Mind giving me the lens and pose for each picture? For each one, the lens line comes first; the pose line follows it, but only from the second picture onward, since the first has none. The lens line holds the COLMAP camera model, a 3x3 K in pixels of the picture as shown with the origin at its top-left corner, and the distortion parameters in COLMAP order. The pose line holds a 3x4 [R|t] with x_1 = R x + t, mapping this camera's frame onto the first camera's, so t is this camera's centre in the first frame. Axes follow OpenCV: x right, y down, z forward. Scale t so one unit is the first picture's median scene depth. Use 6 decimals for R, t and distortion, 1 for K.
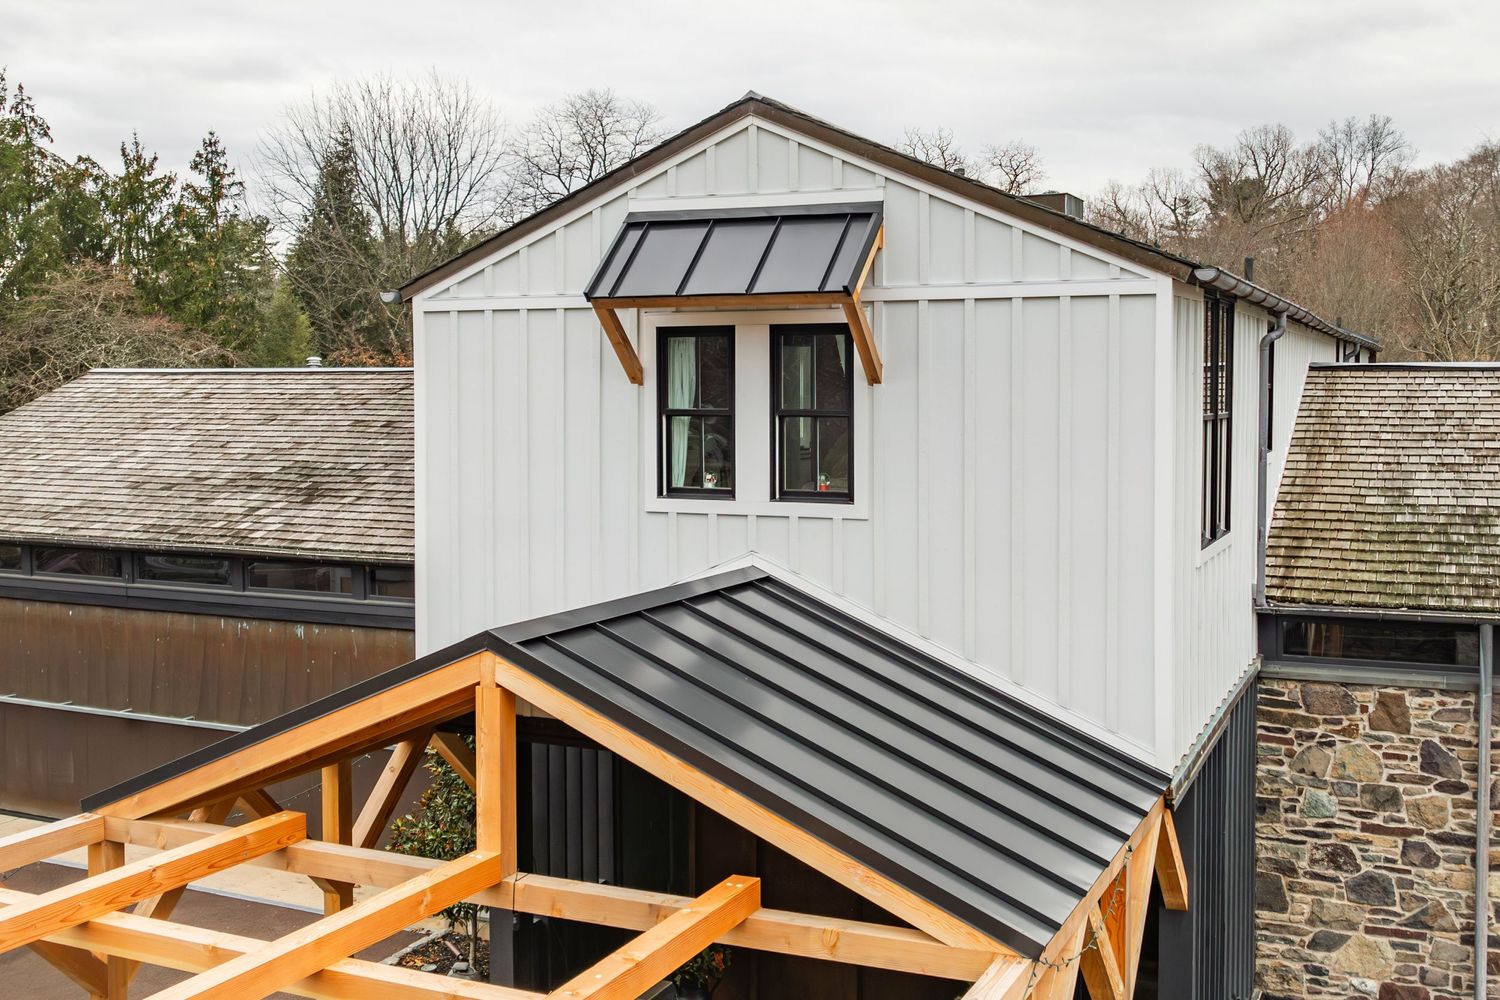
lens RADIAL K [[1486.6, 0, 762.3], [0, 1486.6, 465.7], [0, 0, 1]] dist [-0.036008, 0.000000]
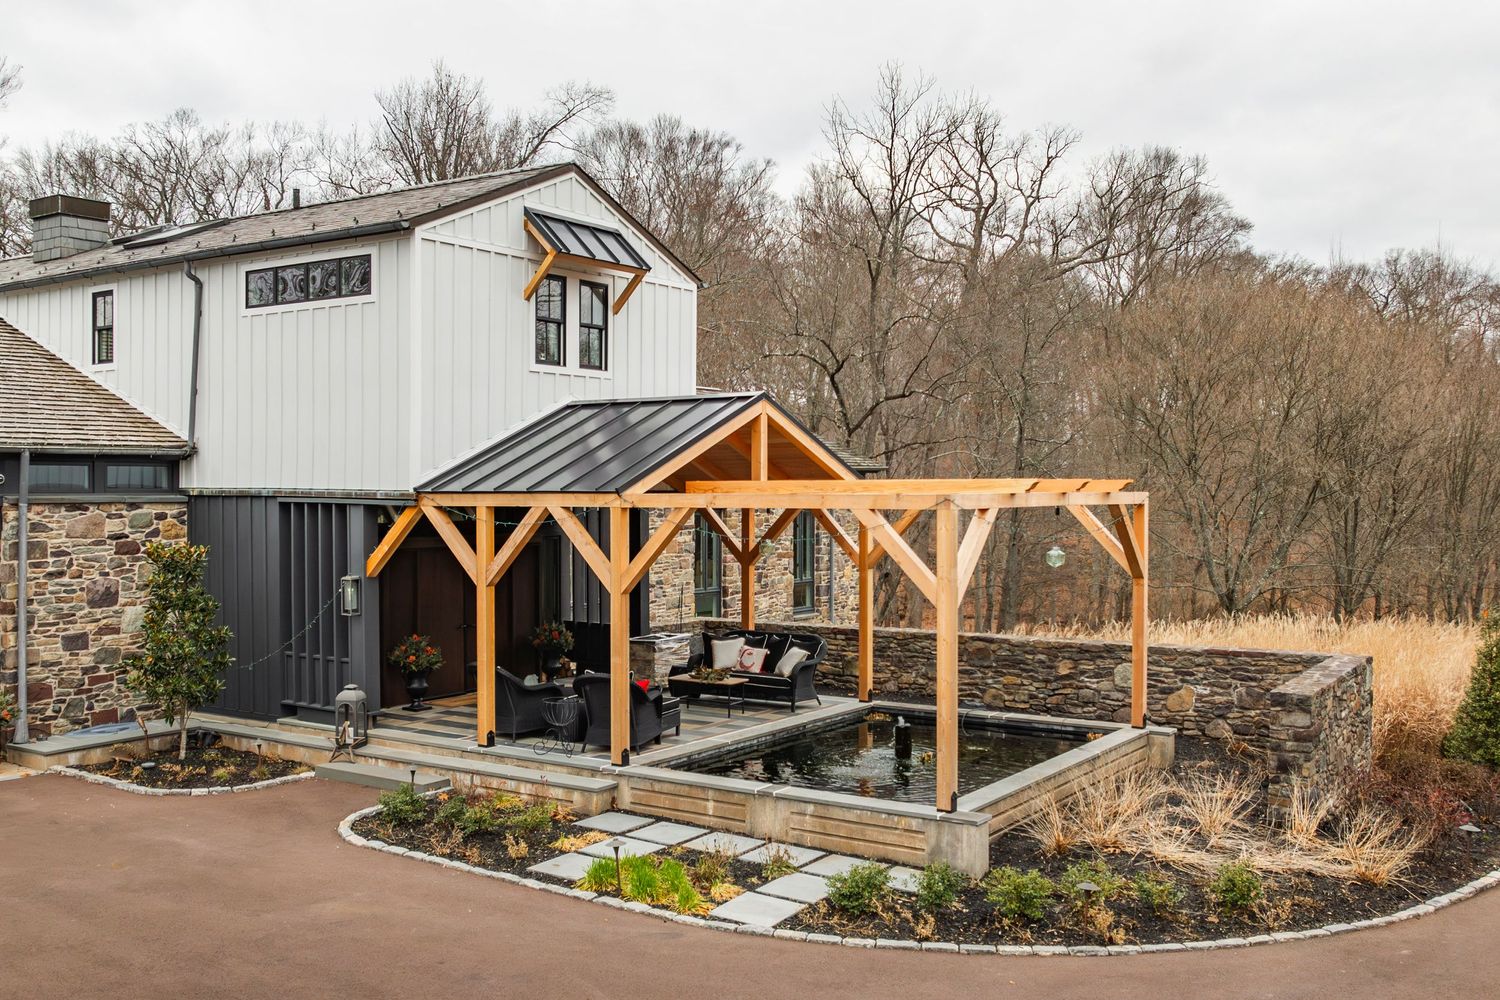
lens RADIAL K [[1389.9, 0, 746.3], [0, 1389.9, 495.8], [0, 0, 1]] dist [-0.023272, 0.000000]
pose [[0.191159, -0.008818, 0.981519, -1.756603], [0.050864, 0.998705, -0.000933, 0.205559], [-0.980240, 0.050102, 0.191360, 0.436383]]
